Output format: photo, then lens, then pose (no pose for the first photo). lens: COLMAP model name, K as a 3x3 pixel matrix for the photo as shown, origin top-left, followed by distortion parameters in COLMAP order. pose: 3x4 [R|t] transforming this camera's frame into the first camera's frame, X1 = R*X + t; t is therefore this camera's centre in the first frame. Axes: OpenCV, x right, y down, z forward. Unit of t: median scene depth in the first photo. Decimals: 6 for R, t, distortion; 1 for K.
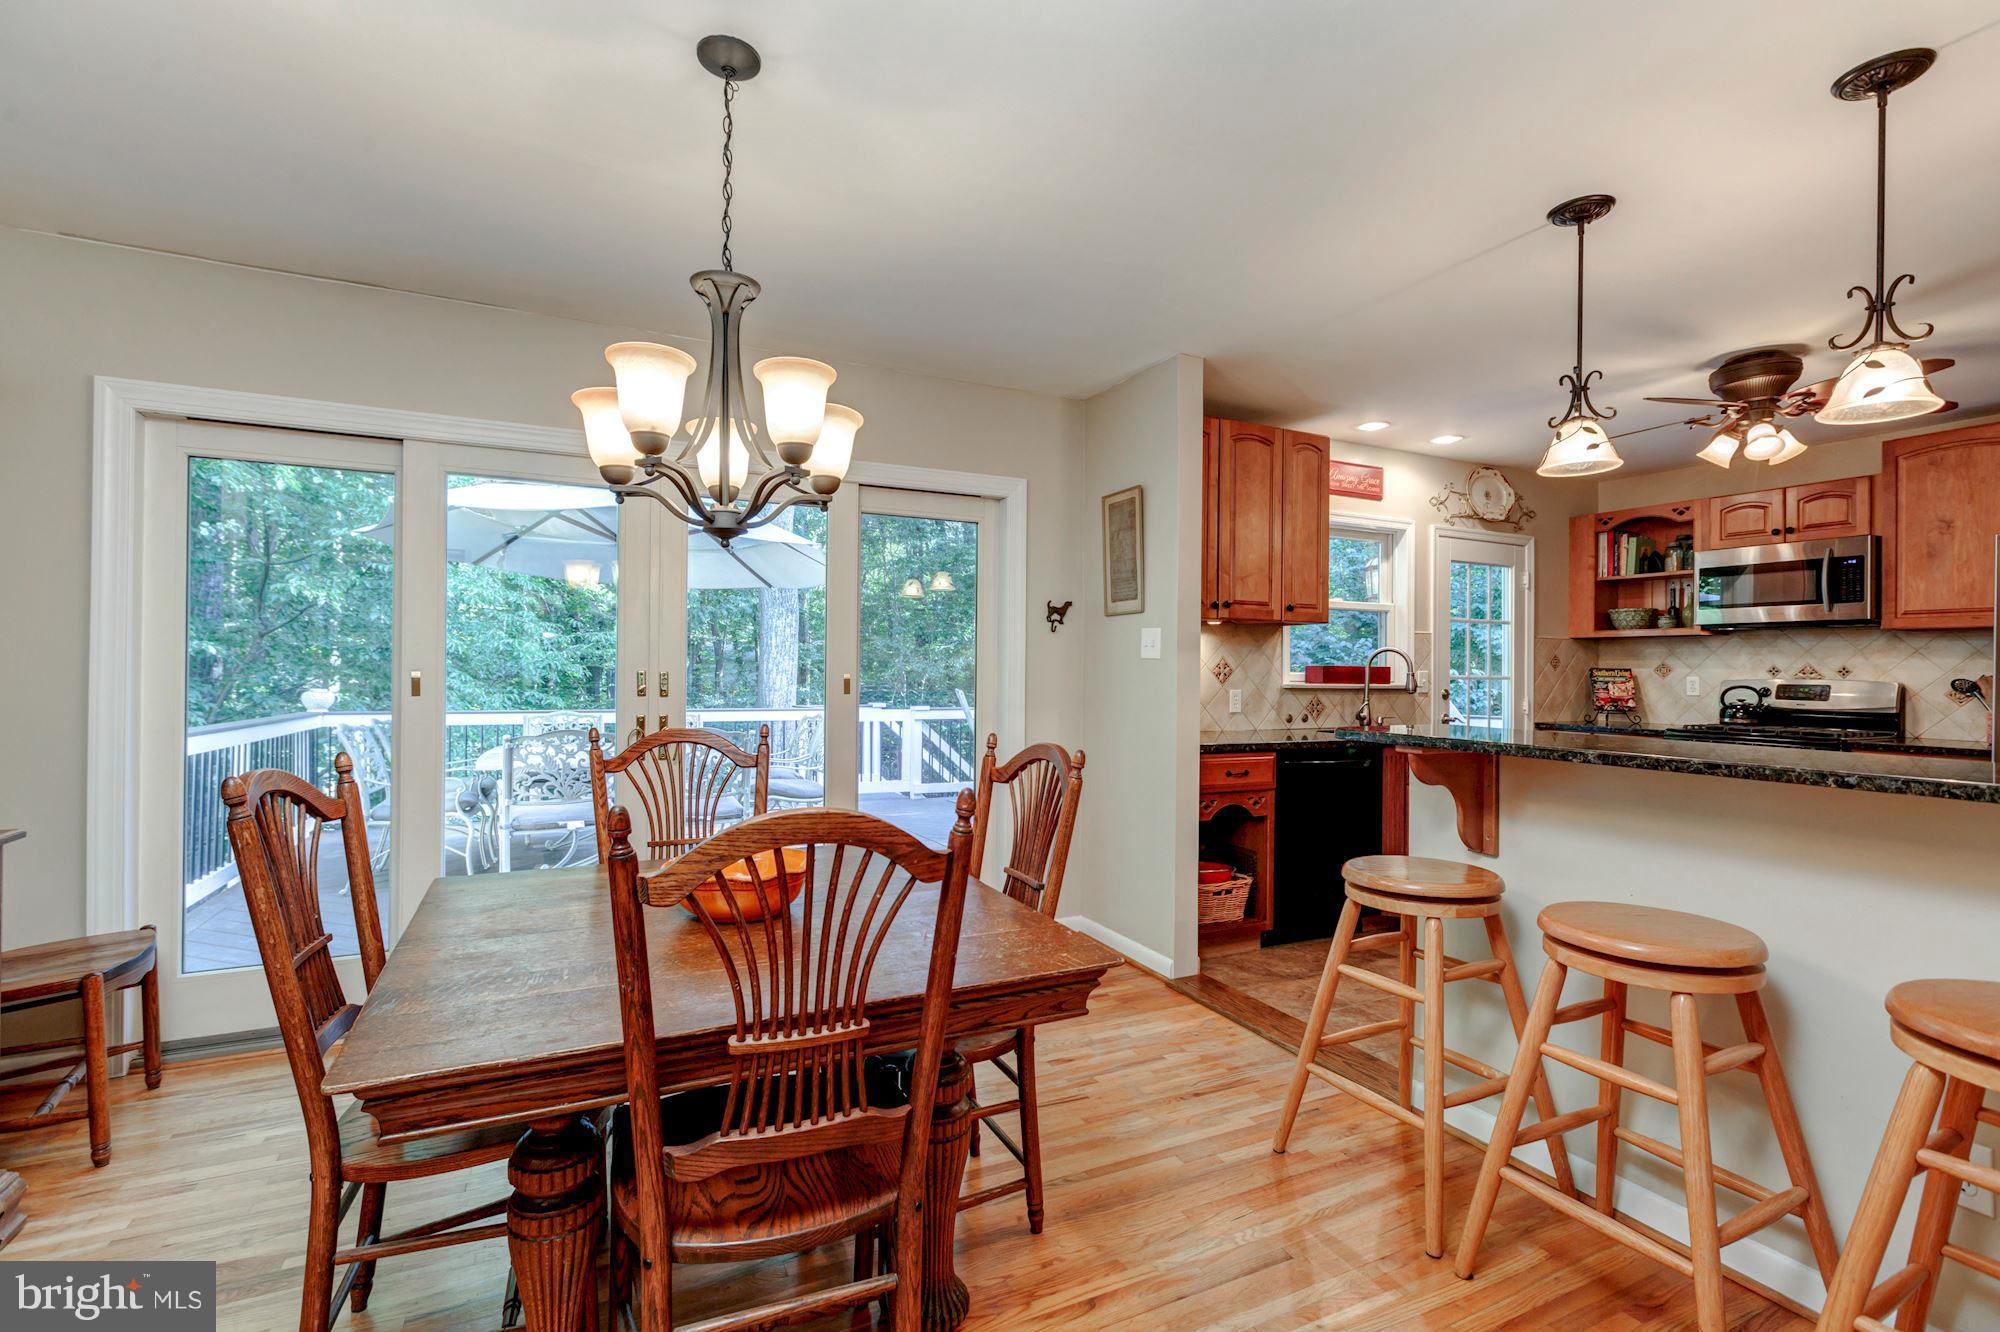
lens RADIAL K [[896.6, 0, 990.7], [0, 896.6, 664.2], [0, 0, 1]] dist [0.003609, -0.001698]
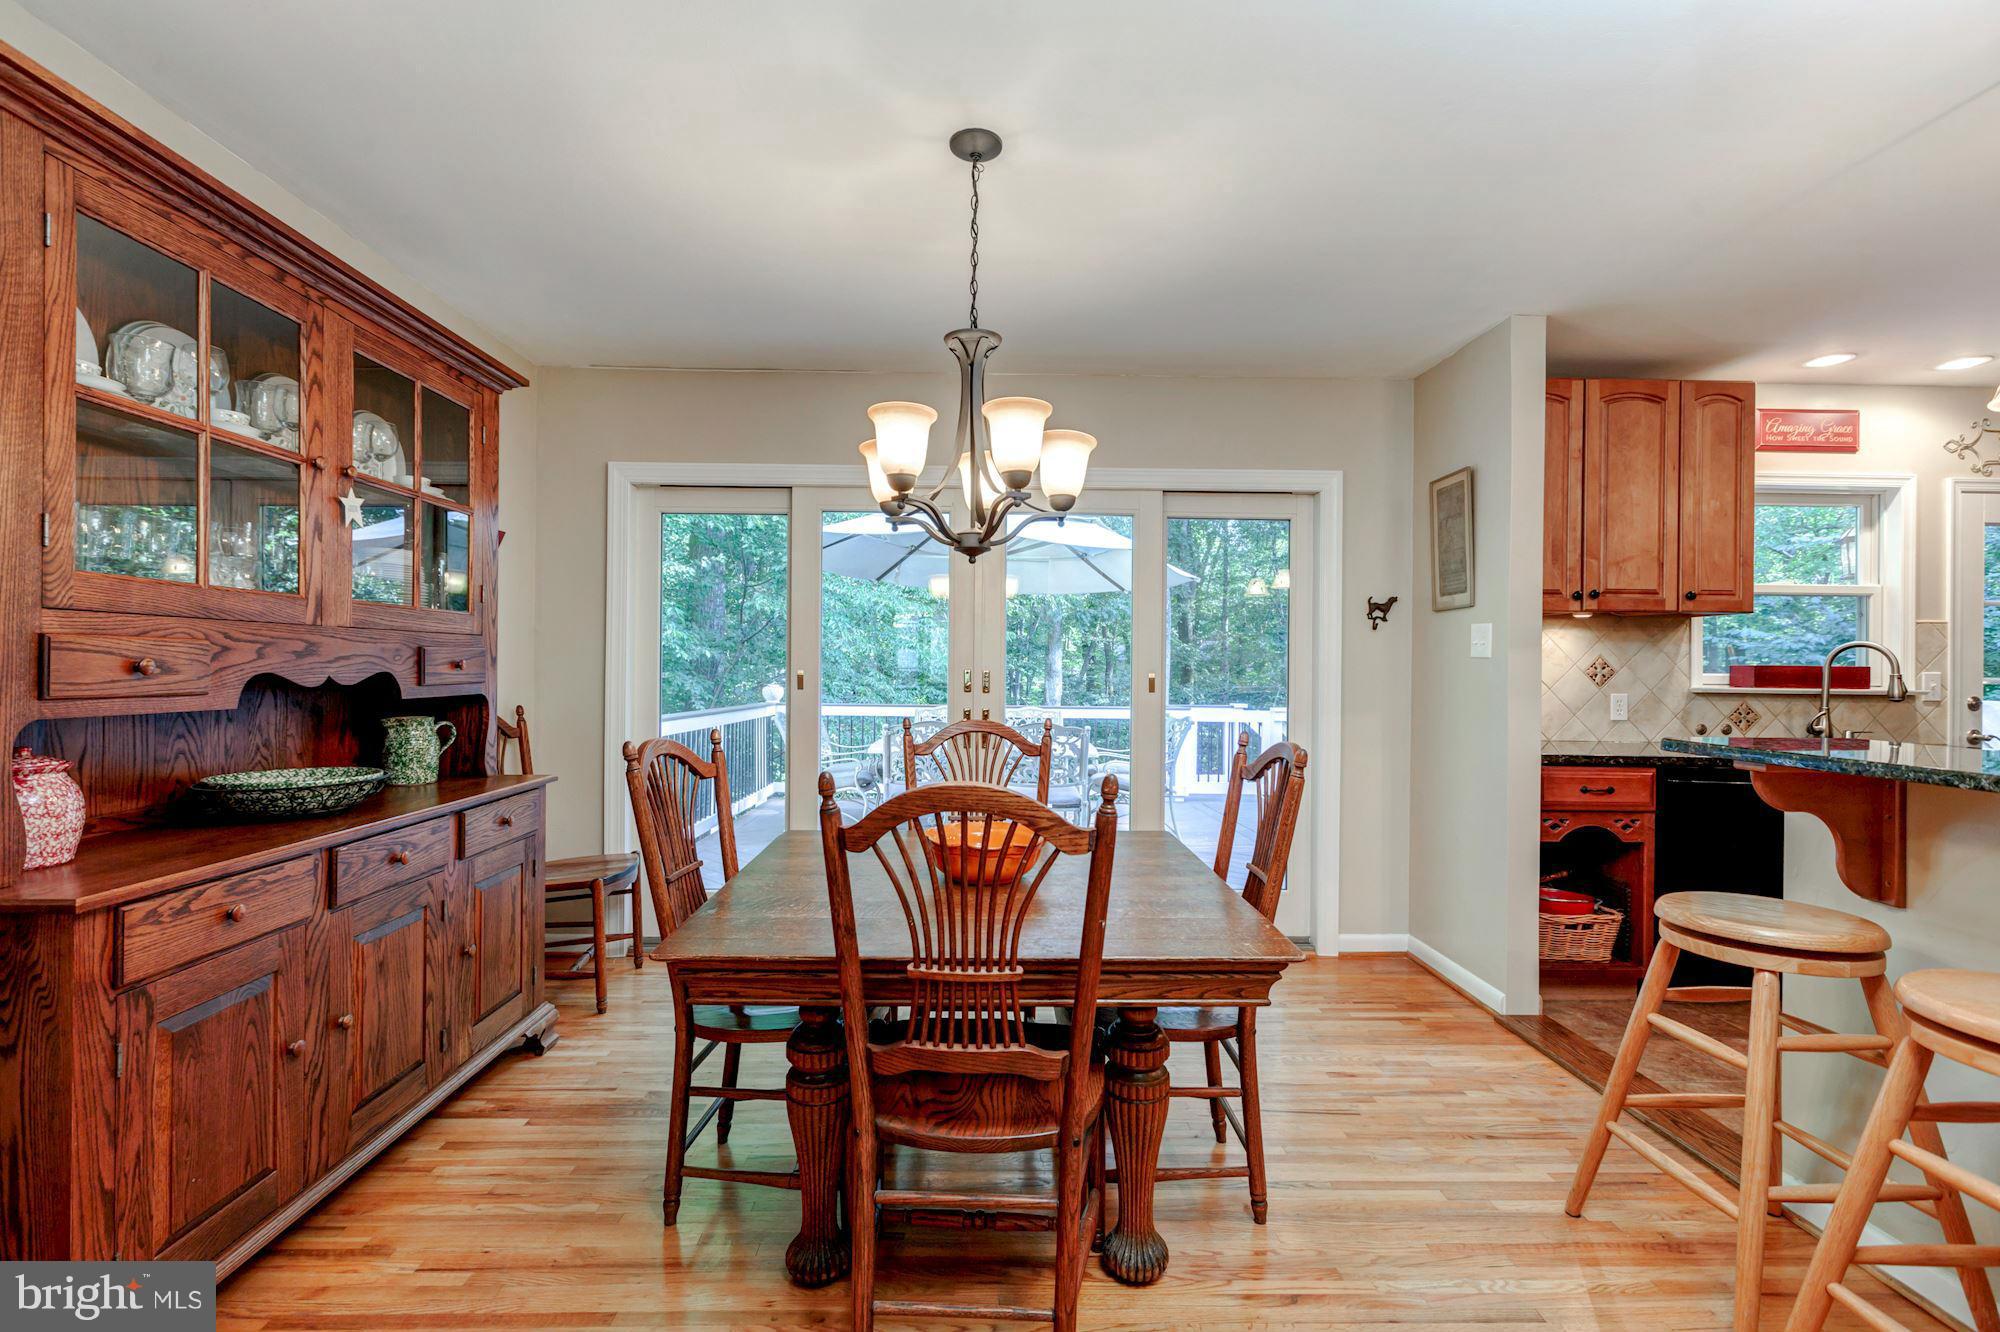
lens RADIAL K [[889.2, 0, 990.6], [0, 889.2, 665.2], [0, 0, 1]] dist [0.007298, -0.003847]
pose [[0.908563, -0.001029, -0.417747, 0.101622], [0.001124, 0.999999, -0.000019, 0.001022], [0.417746, -0.000452, 0.908564, -0.021980]]
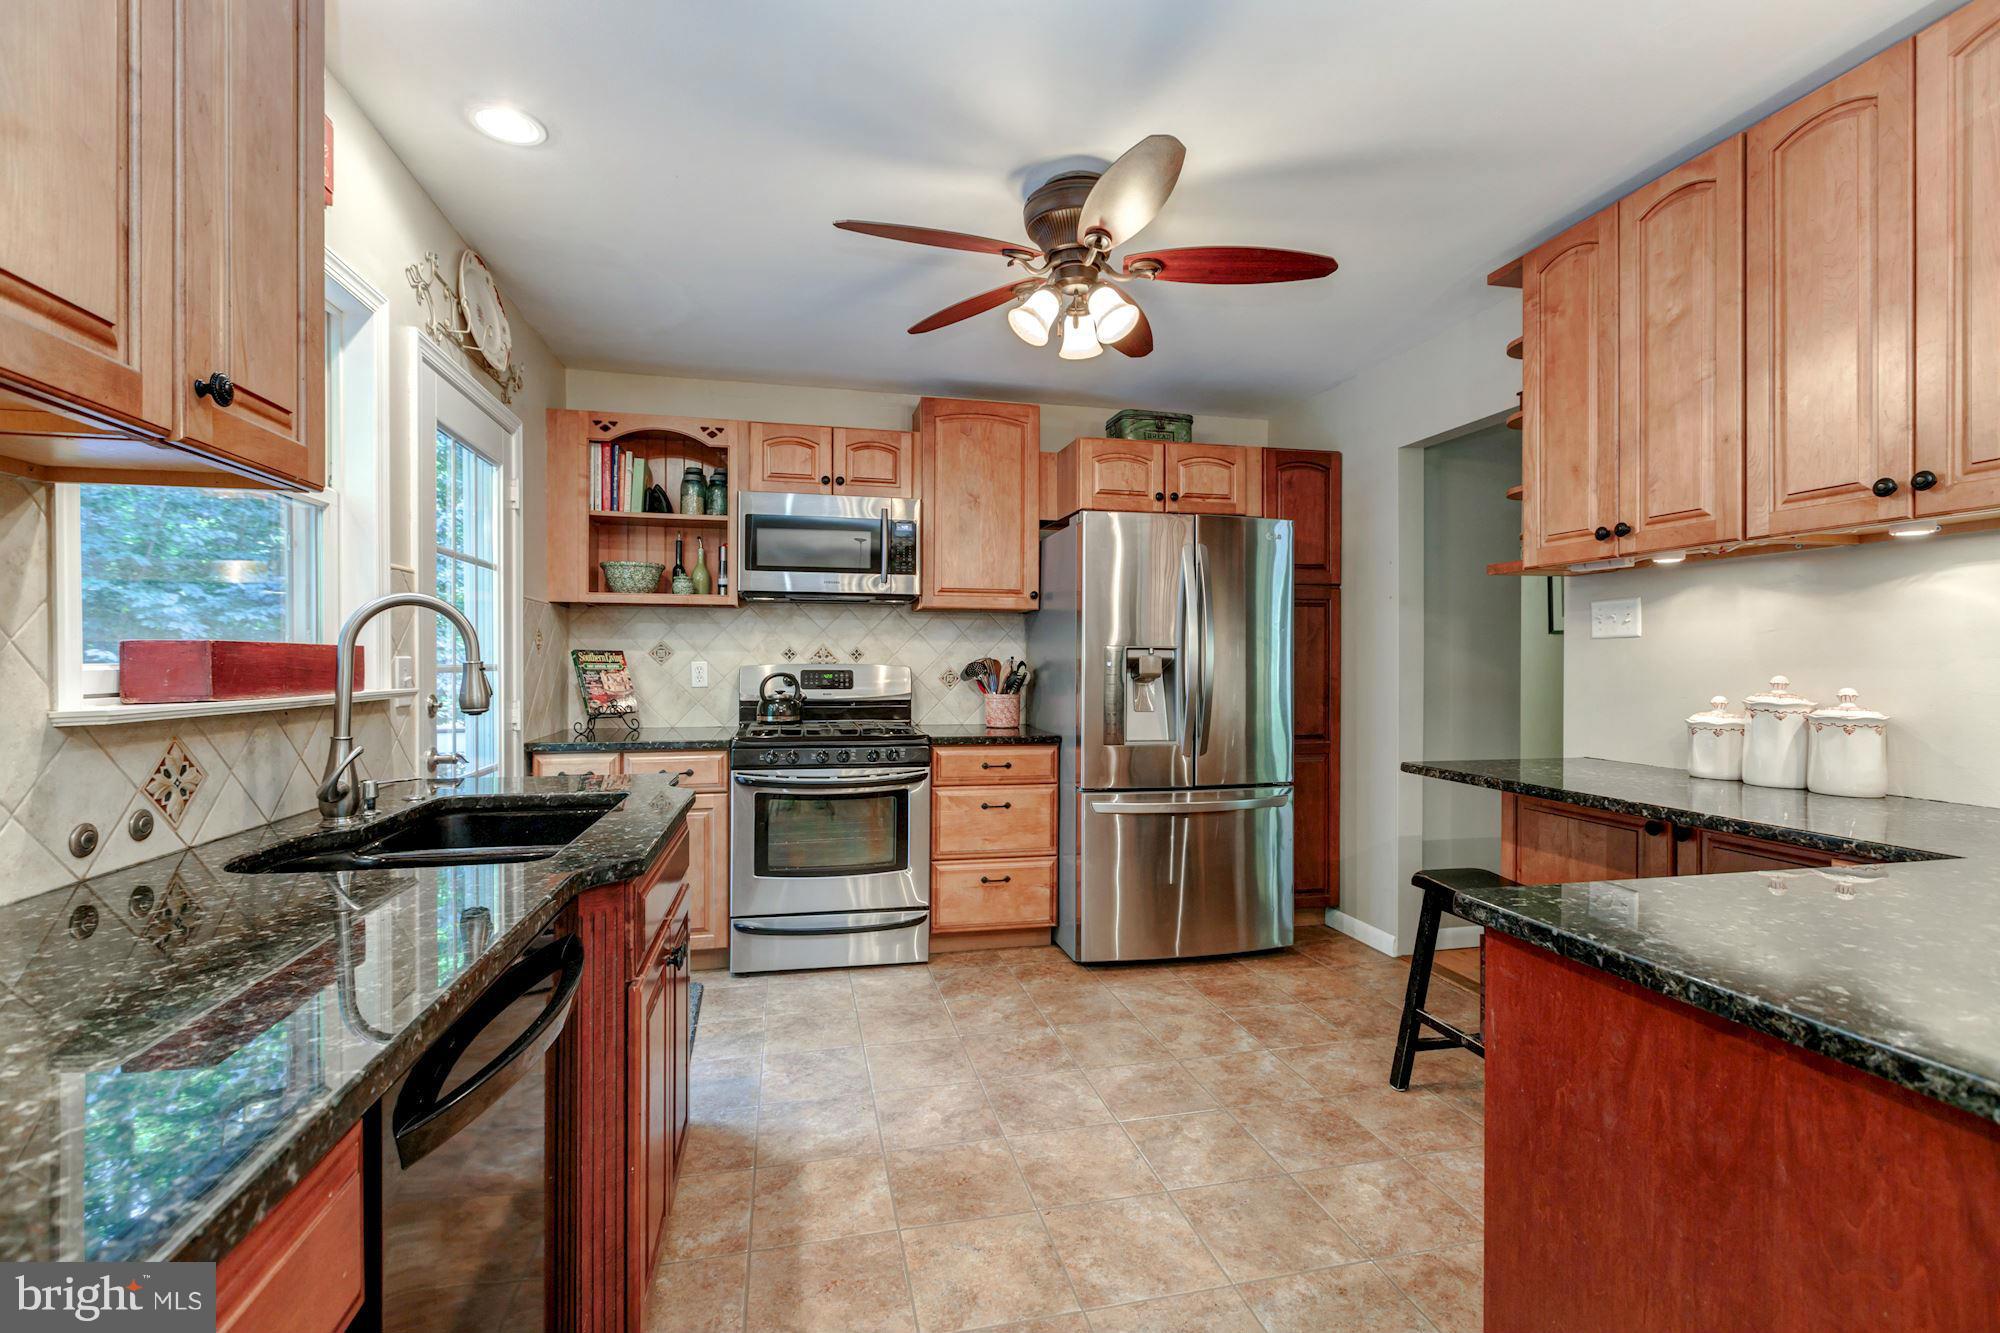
lens RADIAL K [[889.2, 0, 1004.3], [0, 889.2, 661.2], [0, 0, 1]] dist [0.007298, -0.003847]
pose [[0.227032, -0.010733, 0.973828, 0.174122], [-0.006662, 0.999899, 0.012574, 0.003677], [-0.973865, -0.009342, 0.226937, 0.842567]]
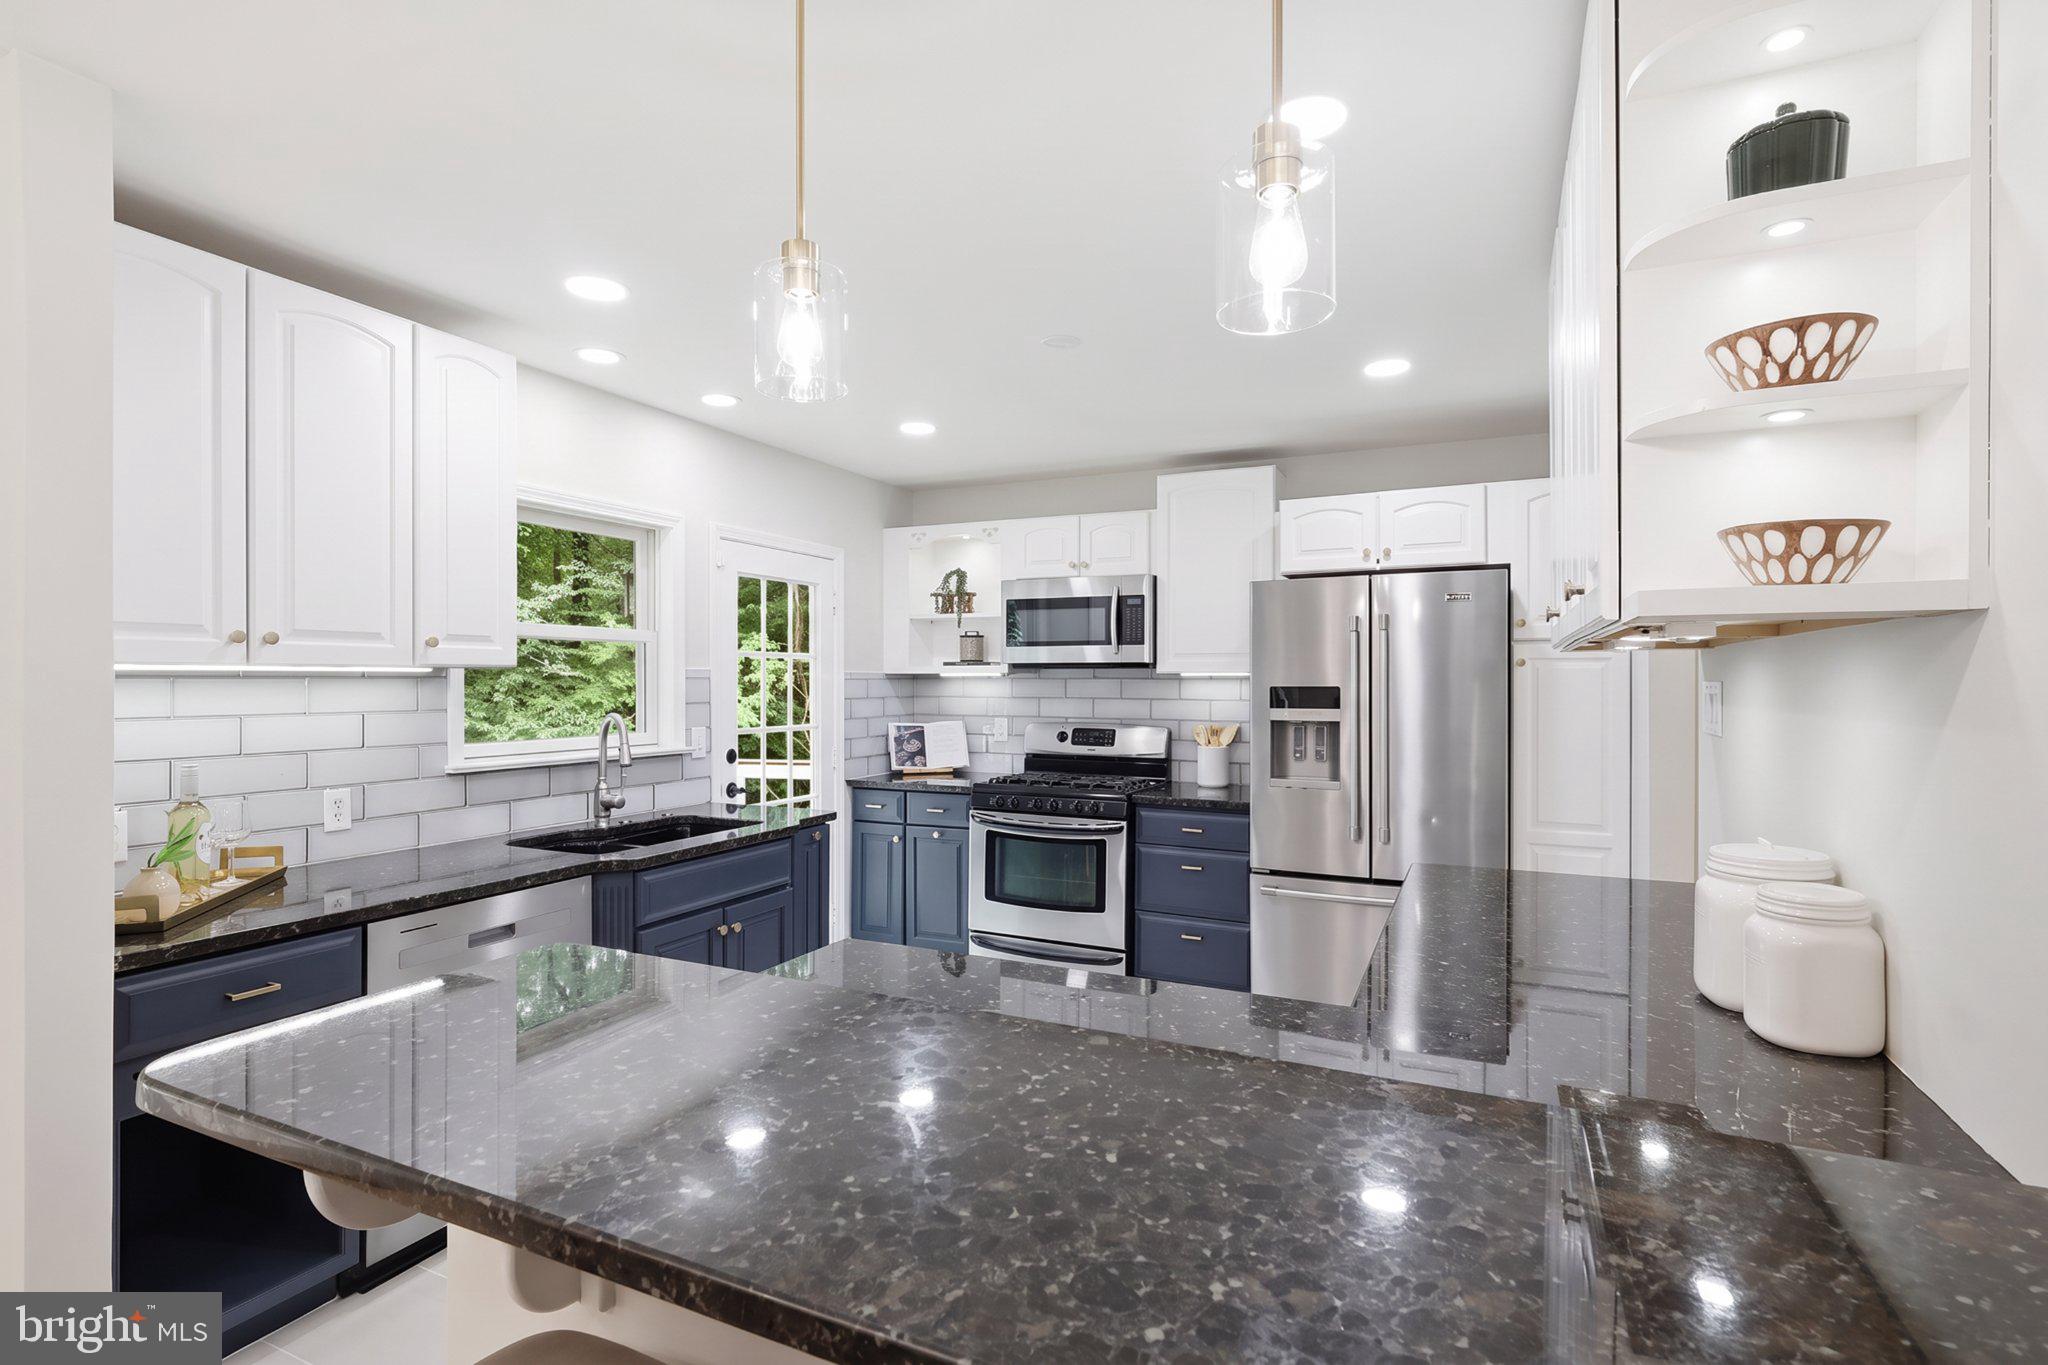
lens RADIAL K [[970.6, 0, 1016.2], [0, 970.6, 682.9], [0, 0, 1]] dist [0.001568, 0.000016]
pose [[0.775814, -0.004078, 0.630948, 0.257162], [0.000486, 0.999983, 0.005865, -0.040325], [-0.630961, -0.004244, 0.775803, 0.336644]]
